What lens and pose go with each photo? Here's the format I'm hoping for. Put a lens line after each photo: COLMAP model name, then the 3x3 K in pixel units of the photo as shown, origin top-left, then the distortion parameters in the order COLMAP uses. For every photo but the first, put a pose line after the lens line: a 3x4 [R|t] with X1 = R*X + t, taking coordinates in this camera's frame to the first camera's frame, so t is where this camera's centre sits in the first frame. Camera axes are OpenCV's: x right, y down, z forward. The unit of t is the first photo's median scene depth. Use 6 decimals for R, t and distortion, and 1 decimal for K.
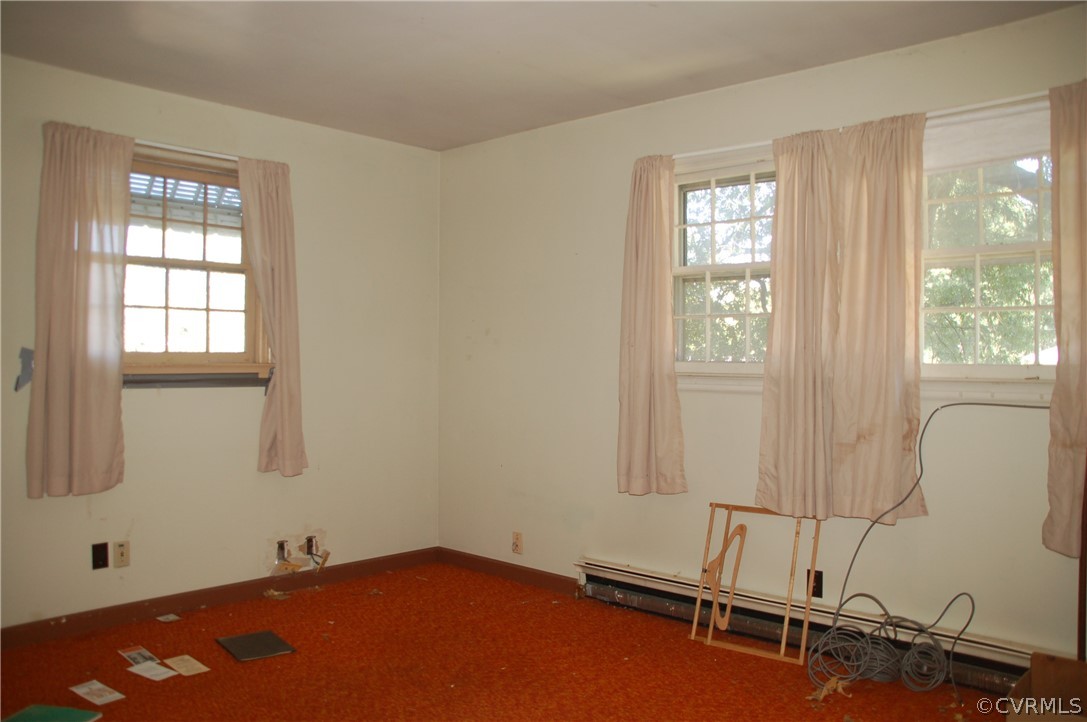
lens RADIAL K [[890.7, 0, 543.5], [0, 890.7, 361.0], [0, 0, 1]] dist [-0.157879, 0.171667]
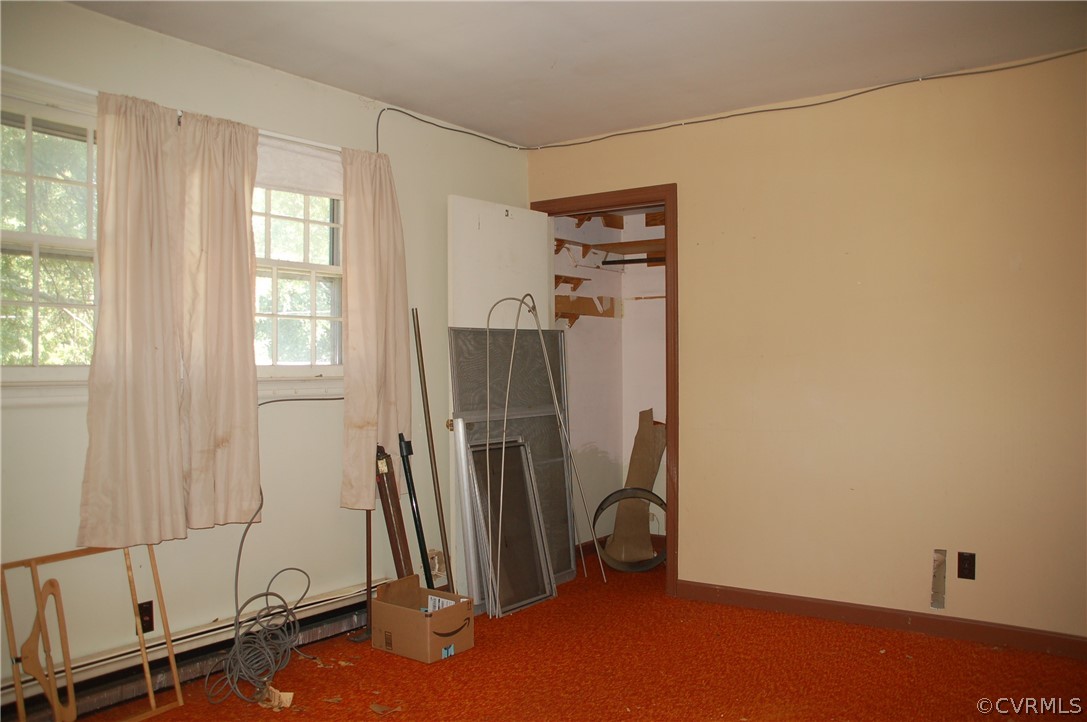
lens RADIAL K [[890.7, 0, 543.5], [0, 890.7, 361.0], [0, 0, 1]] dist [-0.157879, 0.171667]
pose [[-0.140502, -0.007852, 0.990049, -0.607244], [0.000419, 0.999968, 0.007990, -0.009426], [-0.990080, 0.001538, -0.140494, 0.729441]]
